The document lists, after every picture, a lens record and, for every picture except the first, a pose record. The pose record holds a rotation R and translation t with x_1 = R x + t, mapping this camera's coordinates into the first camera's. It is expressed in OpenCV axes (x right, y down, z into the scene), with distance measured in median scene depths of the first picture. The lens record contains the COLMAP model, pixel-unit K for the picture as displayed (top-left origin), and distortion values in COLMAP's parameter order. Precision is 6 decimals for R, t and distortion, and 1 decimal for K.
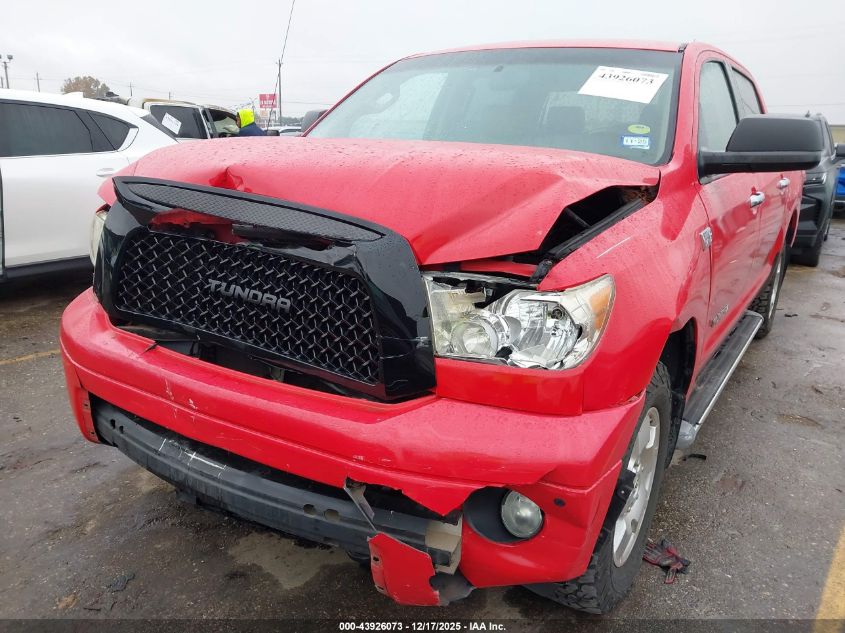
lens RADIAL K [[660.2, 0, 422.5], [0, 660.2, 316.5], [0, 0, 1]] dist [0.016655, -0.000854]
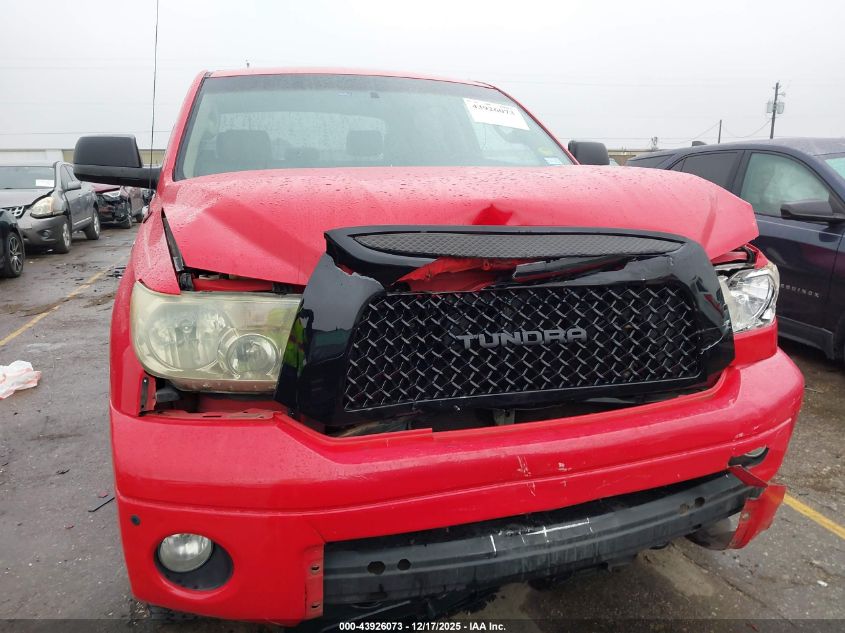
lens RADIAL K [[660.2, 0, 422.5], [0, 660.2, 316.5], [0, 0, 1]] dist [0.016655, -0.000854]
pose [[0.620305, -0.206401, 0.756717, -1.051873], [0.234257, 0.969475, 0.072405, -0.163302], [-0.748562, 0.132353, 0.649721, 0.523512]]
